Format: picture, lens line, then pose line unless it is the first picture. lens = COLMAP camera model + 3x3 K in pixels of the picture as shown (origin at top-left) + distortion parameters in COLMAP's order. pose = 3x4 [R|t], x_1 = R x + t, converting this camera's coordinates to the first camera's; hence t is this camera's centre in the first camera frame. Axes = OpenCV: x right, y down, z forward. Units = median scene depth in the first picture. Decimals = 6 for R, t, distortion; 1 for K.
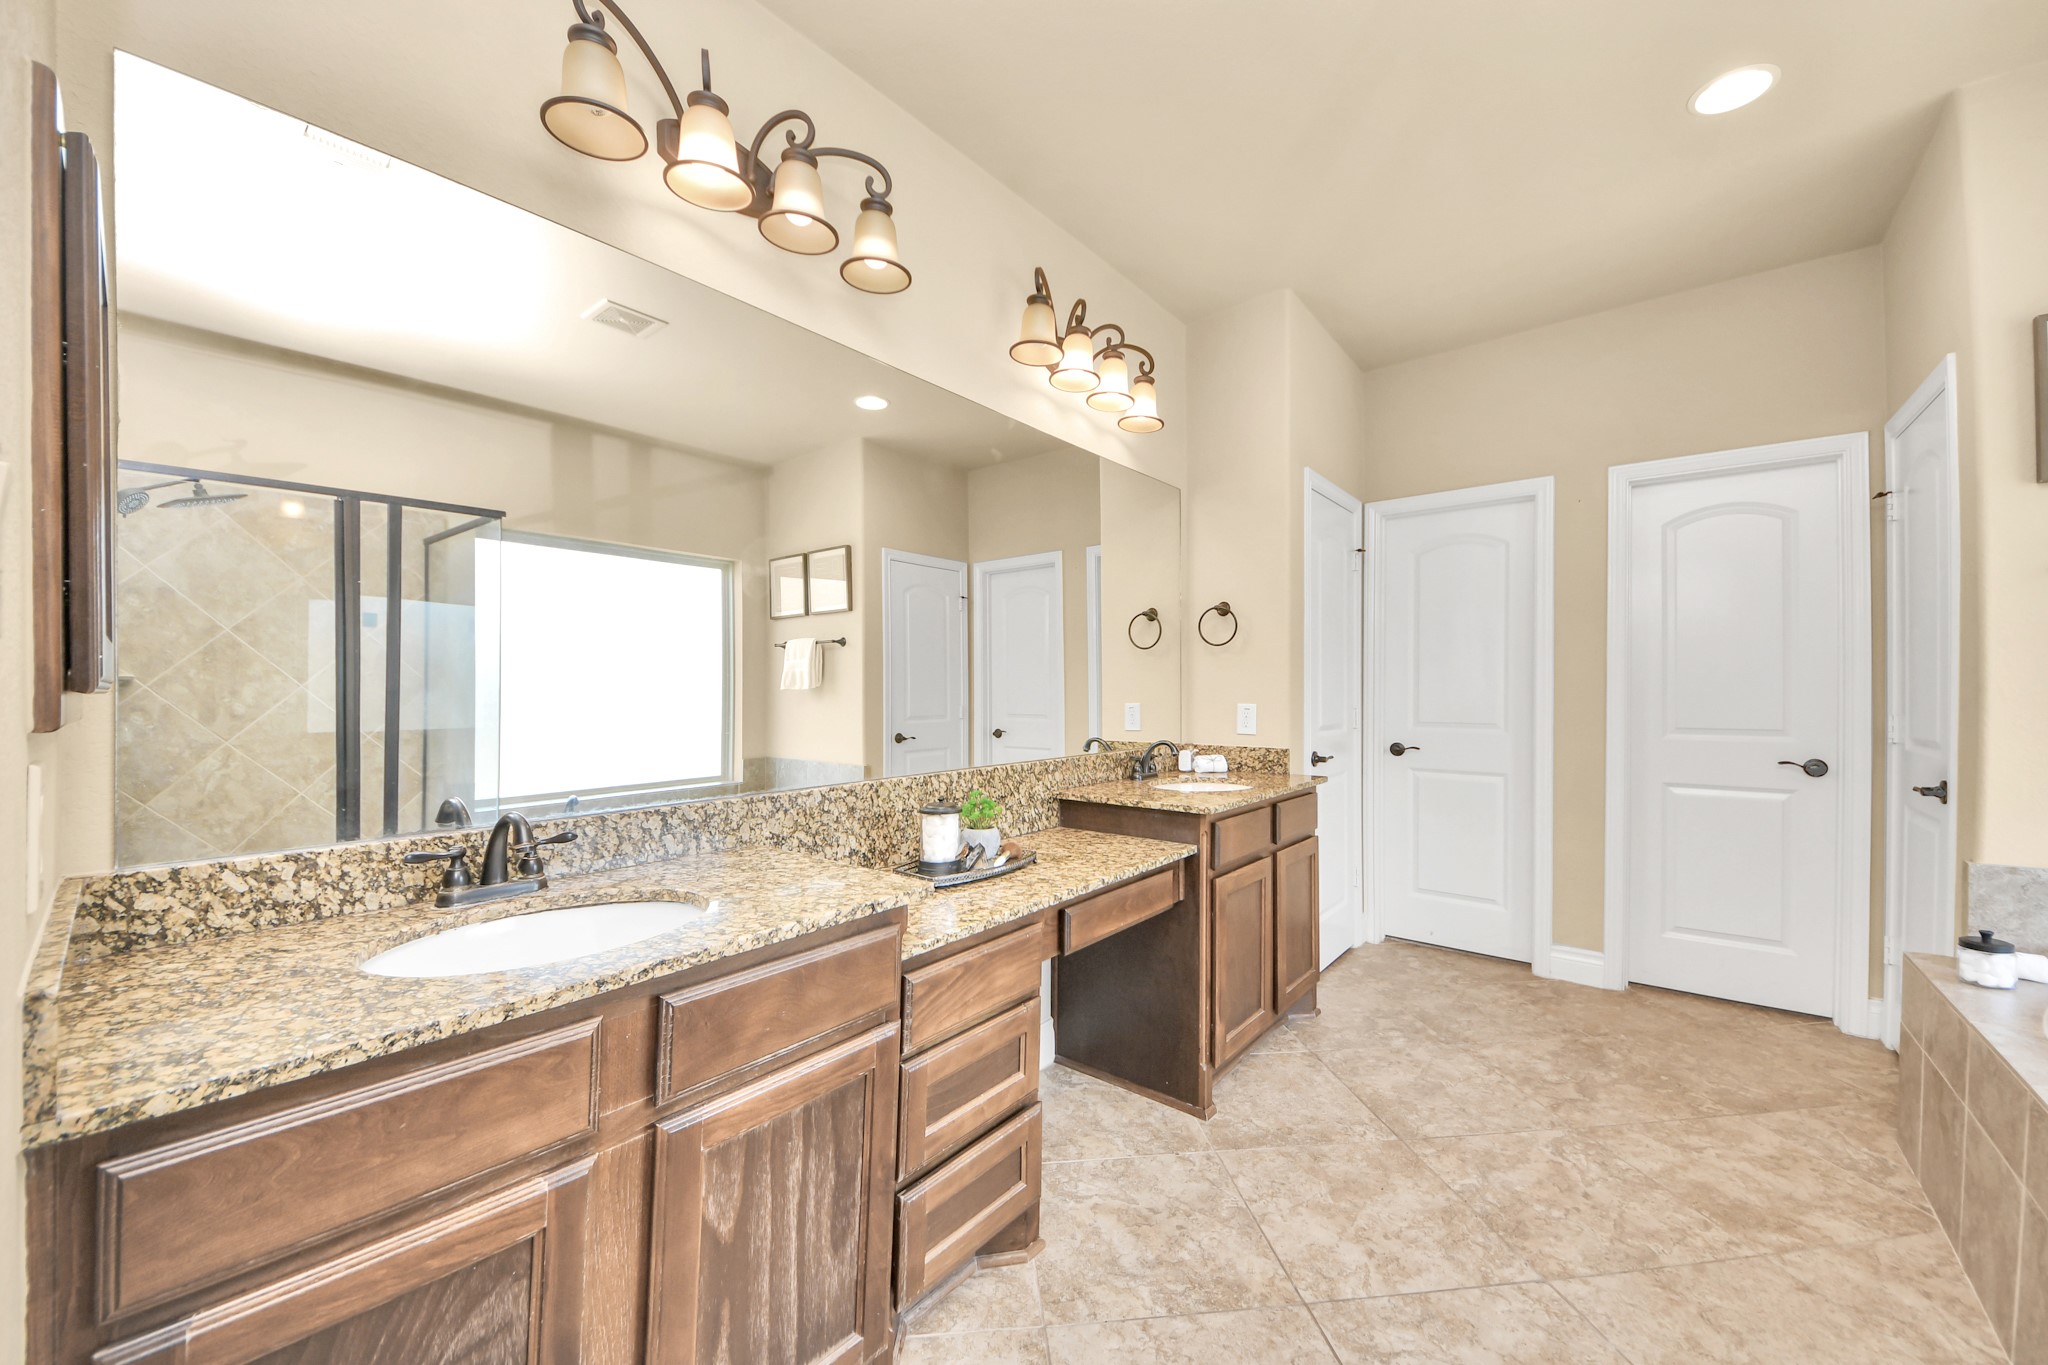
lens RADIAL K [[779.2, 0, 1025.2], [0, 779.2, 690.7], [0, 0, 1]] dist [0.002085, 0.000121]
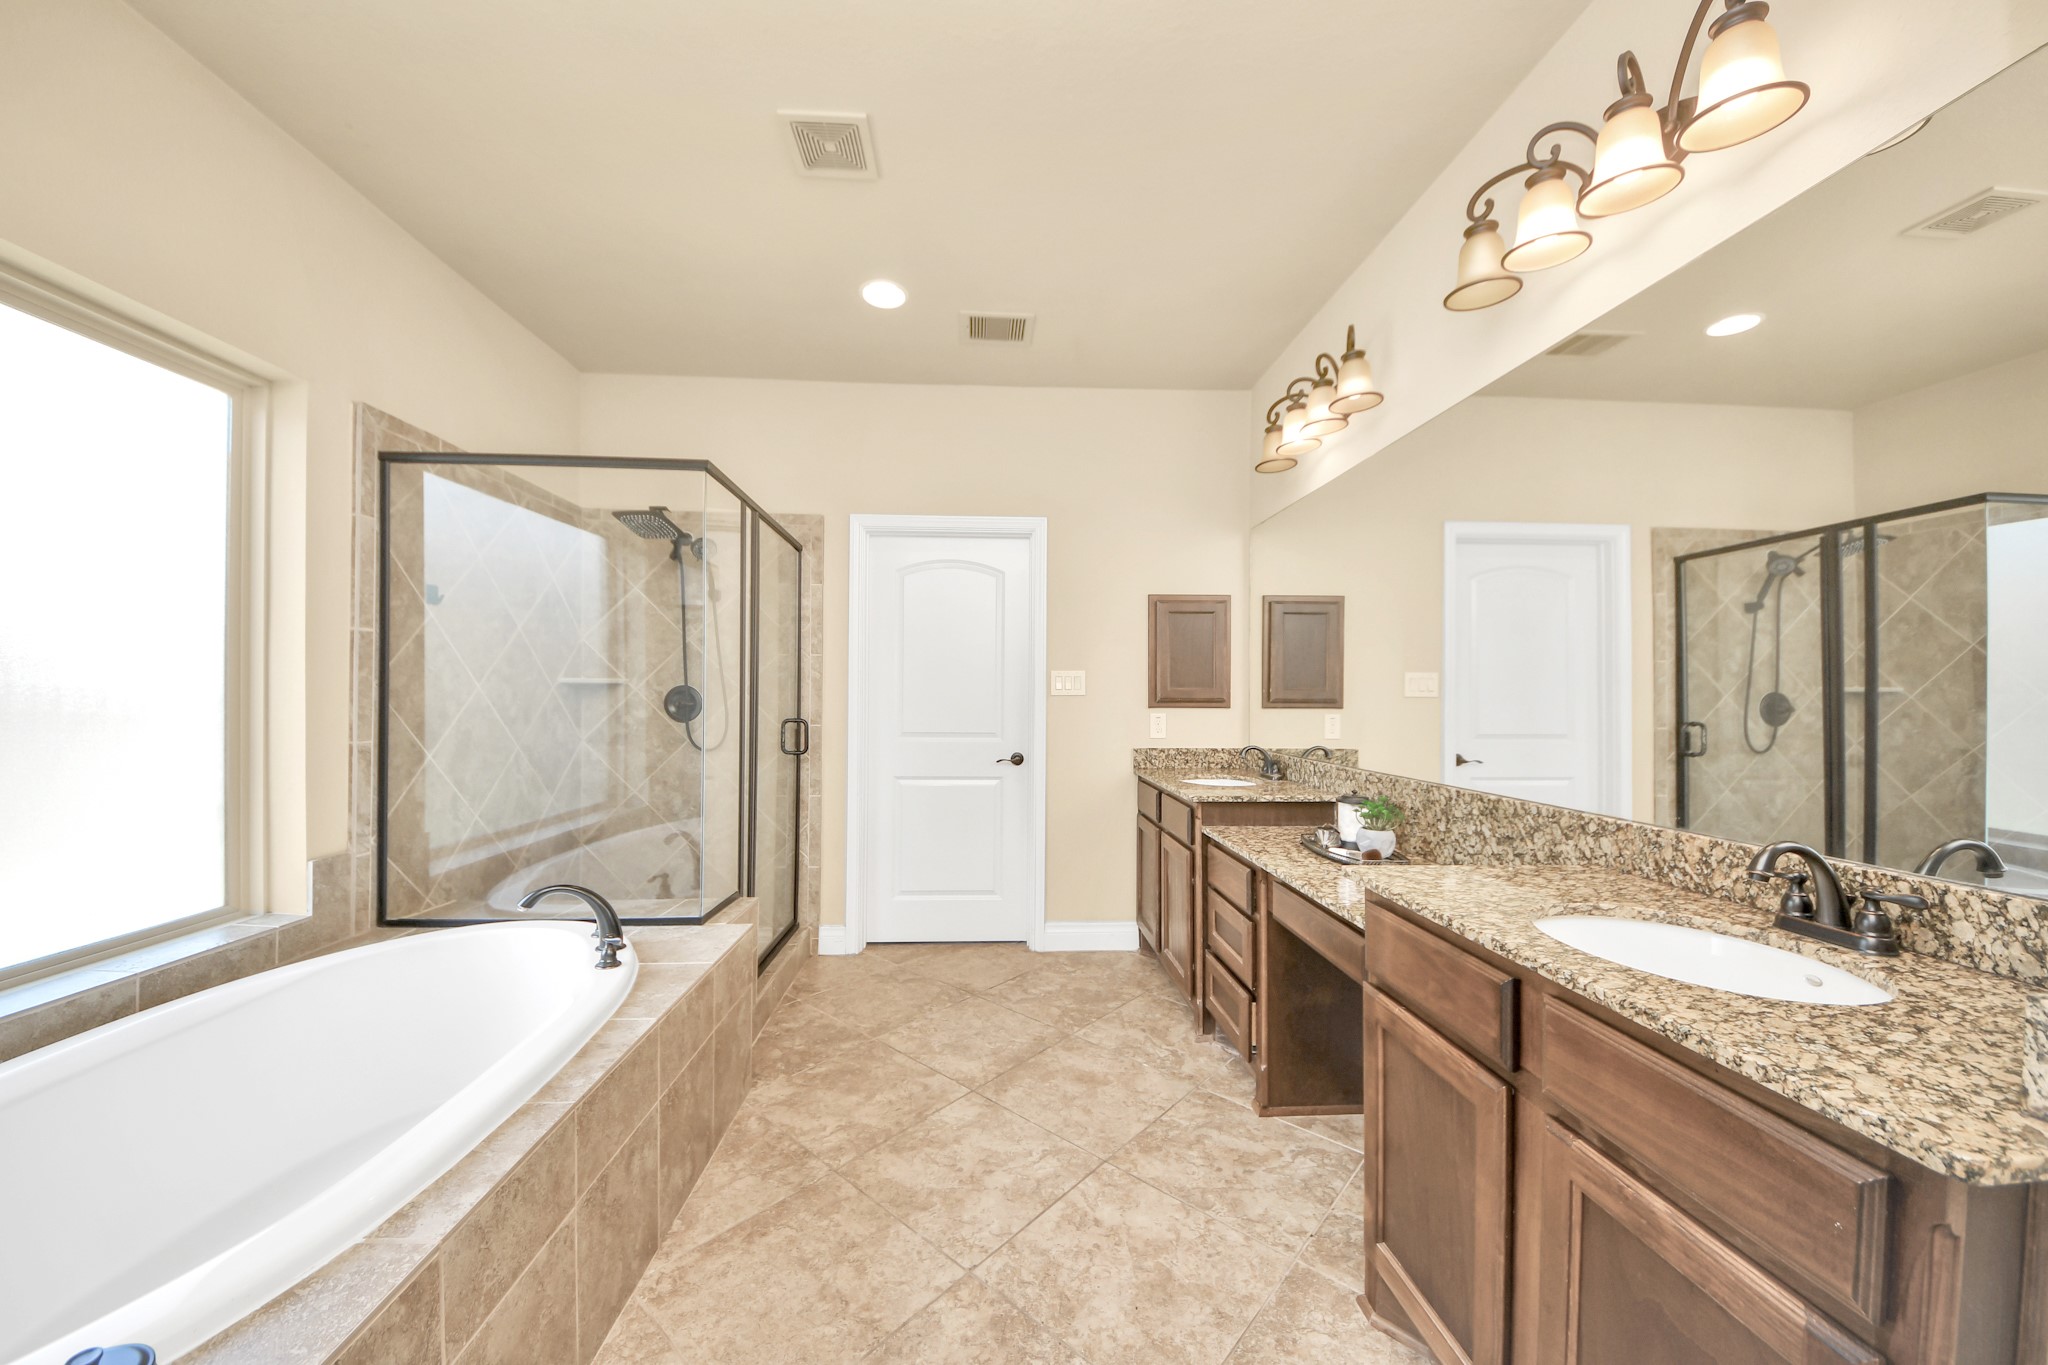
lens RADIAL K [[716.8, 0, 1012.9], [0, 716.8, 691.5], [0, 0, 1]] dist [0.042010, -0.016821]
pose [[-0.740013, -0.000523, -0.672592, 0.875829], [0.000317, 0.999999, -0.001127, -0.018160], [0.672592, -0.001047, -0.740013, 1.204807]]
